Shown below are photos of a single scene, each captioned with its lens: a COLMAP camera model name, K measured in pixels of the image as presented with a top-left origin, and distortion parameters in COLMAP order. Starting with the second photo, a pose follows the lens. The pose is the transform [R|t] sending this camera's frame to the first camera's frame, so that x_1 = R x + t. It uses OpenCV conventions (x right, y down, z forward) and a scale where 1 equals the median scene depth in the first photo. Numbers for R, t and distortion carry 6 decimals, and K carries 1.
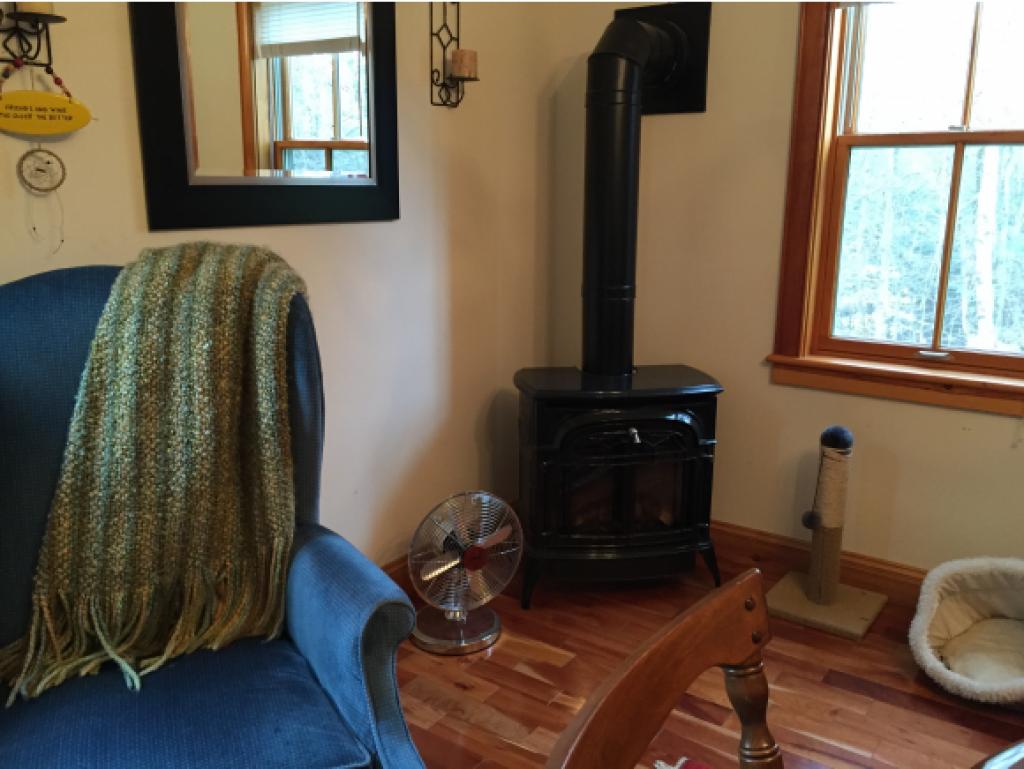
lens RADIAL K [[876.7, 0, 514.4], [0, 876.7, 385.8], [0, 0, 1]] dist [0.044639, -0.026066]
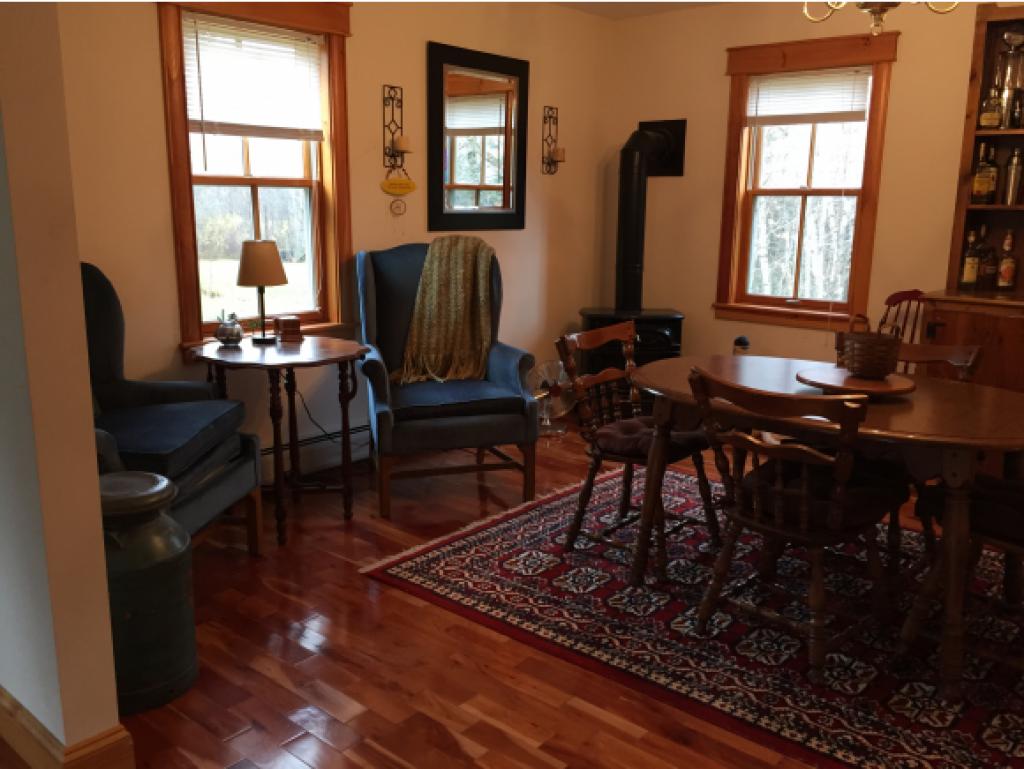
lens RADIAL K [[876.7, 0, 509.6], [0, 876.7, 385.1], [0, 0, 1]] dist [0.044639, -0.026066]
pose [[0.994302, 0.030317, -0.102202, 0.082923], [-0.032828, 0.999197, -0.022981, 0.336407], [0.101423, 0.026205, 0.994498, -1.560672]]
